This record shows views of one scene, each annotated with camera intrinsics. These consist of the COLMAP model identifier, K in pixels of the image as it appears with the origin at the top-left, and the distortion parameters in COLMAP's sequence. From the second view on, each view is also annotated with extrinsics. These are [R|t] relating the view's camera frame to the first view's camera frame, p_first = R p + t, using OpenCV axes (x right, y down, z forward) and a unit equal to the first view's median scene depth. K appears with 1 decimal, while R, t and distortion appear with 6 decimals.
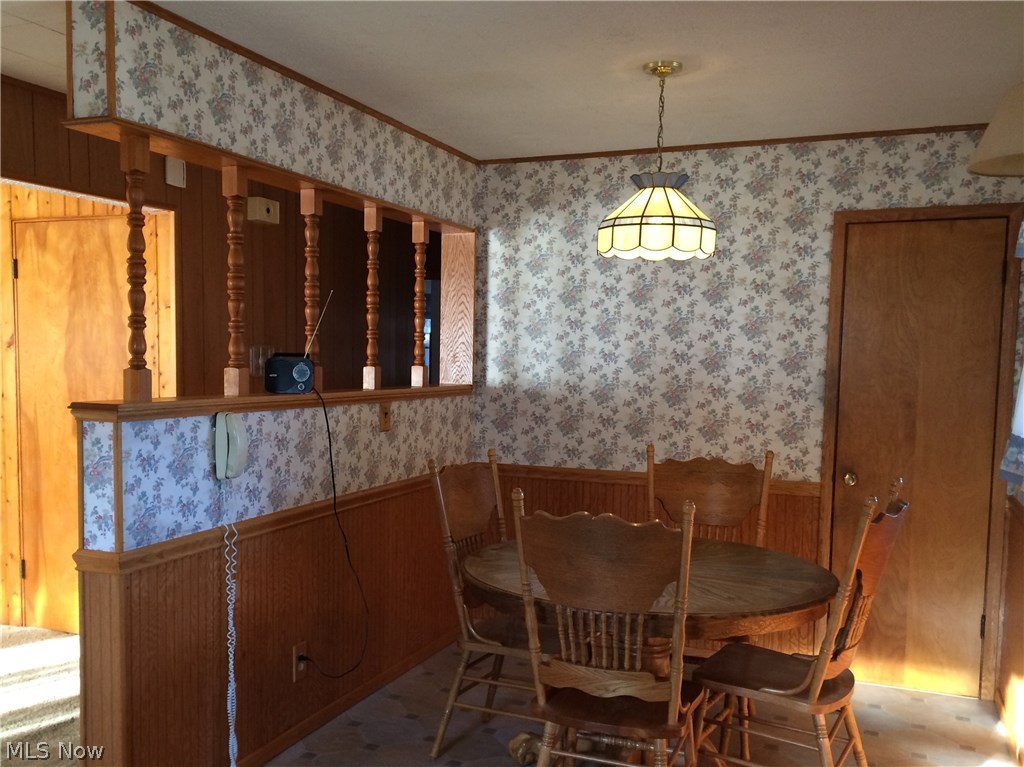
lens RADIAL K [[888.6, 0, 518.3], [0, 888.6, 386.6], [0, 0, 1]] dist [0.078275, -0.095186]
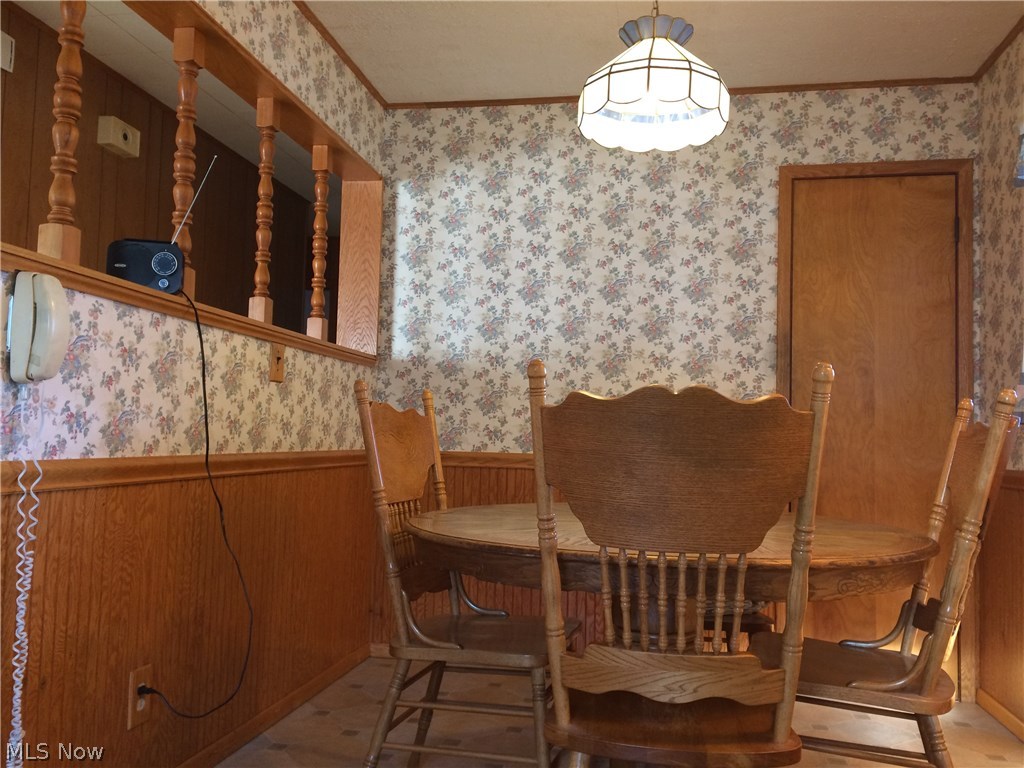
lens RADIAL K [[775.2, 0, 512.1], [0, 775.2, 367.3], [0, 0, 1]] dist [0.075250, -0.067437]
pose [[0.981707, 0.018950, 0.189452, -0.071267], [0.004266, 0.992596, -0.121391, 0.109692], [-0.190350, 0.119979, 0.974357, 0.281254]]
